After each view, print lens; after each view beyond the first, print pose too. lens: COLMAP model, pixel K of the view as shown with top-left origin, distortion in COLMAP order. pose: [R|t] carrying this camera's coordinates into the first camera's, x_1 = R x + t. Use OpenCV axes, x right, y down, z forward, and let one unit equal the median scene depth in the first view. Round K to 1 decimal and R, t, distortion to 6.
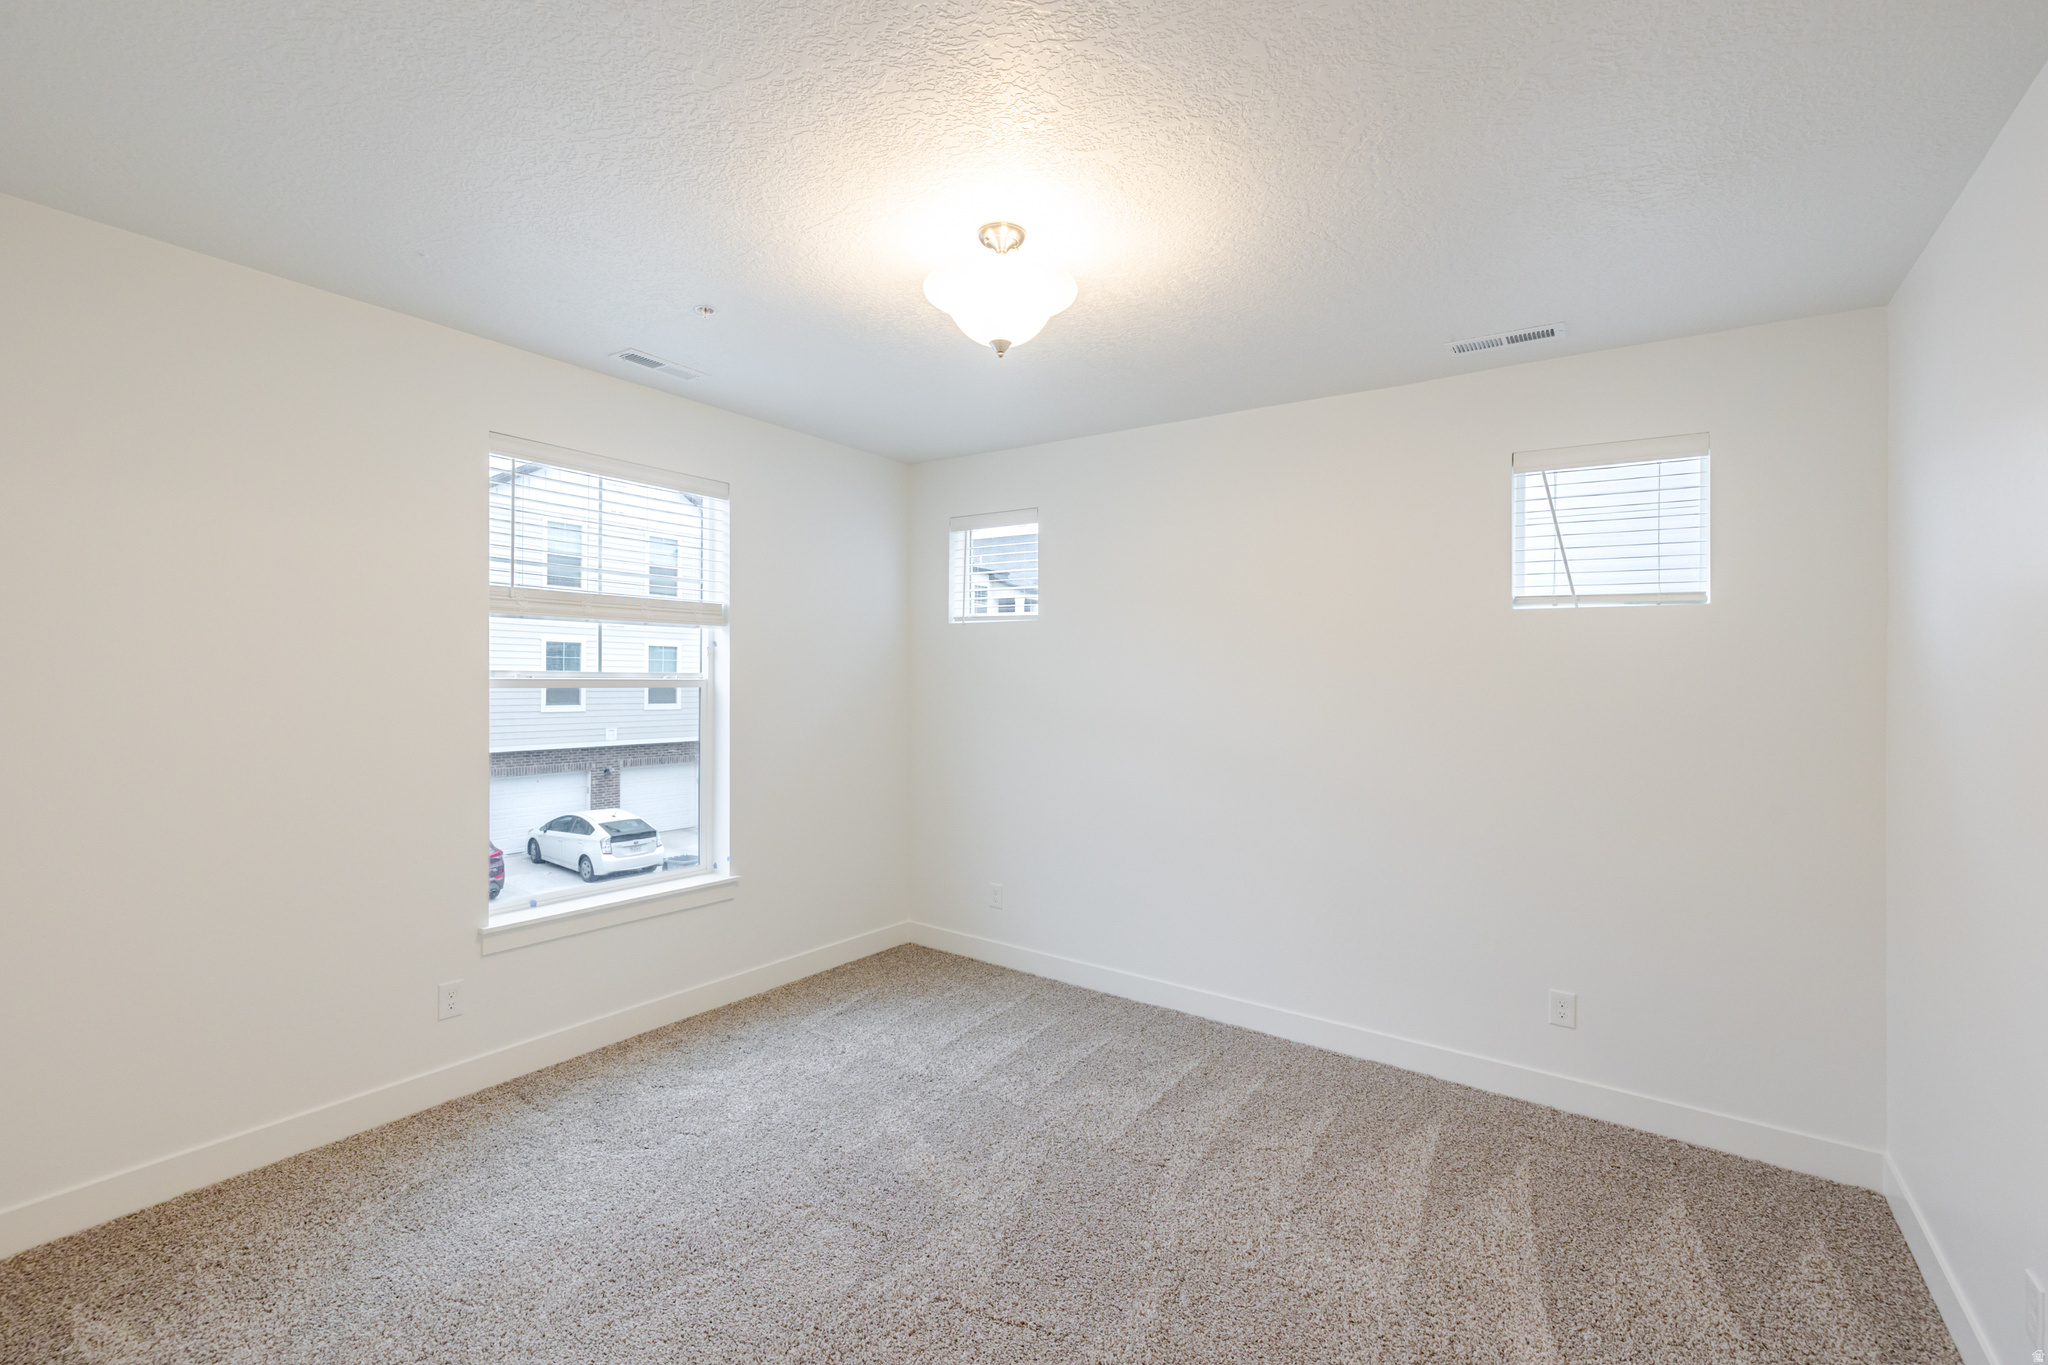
lens RADIAL K [[885.7, 0, 1021.9], [0, 885.7, 661.2], [0, 0, 1]] dist [0.001159, 0.000272]
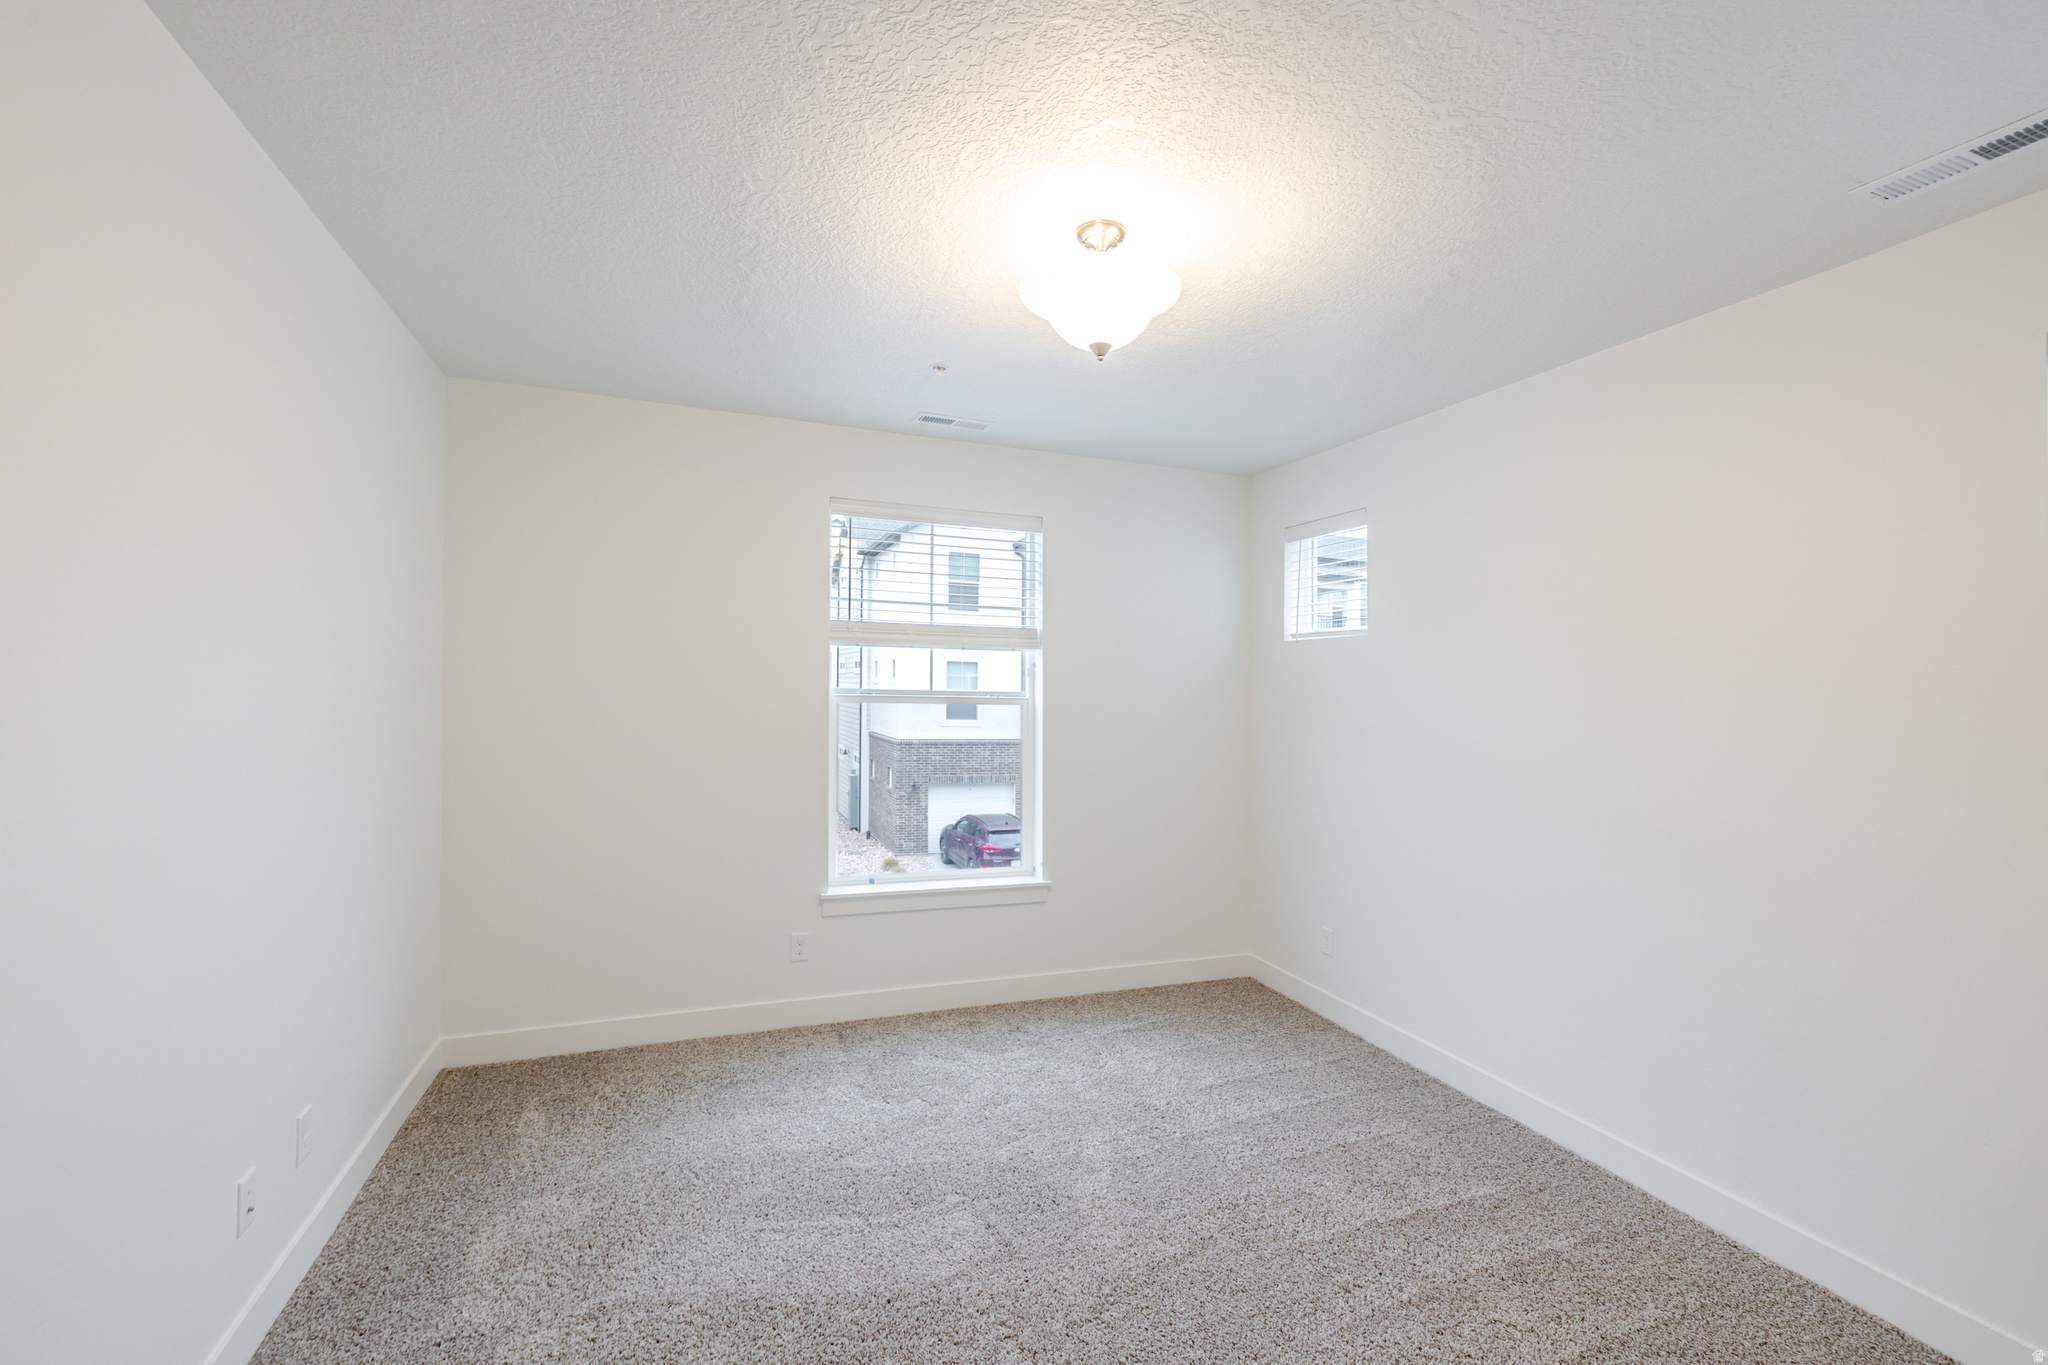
lens RADIAL K [[873.8, 0, 1025.9], [0, 873.8, 670.7], [0, 0, 1]] dist [0.000917, 0.000529]
pose [[0.832352, -0.007544, -0.554197, 0.279291], [-0.000738, 0.999891, -0.014719, 0.003230], [0.554247, 0.012660, 0.832256, 0.113627]]
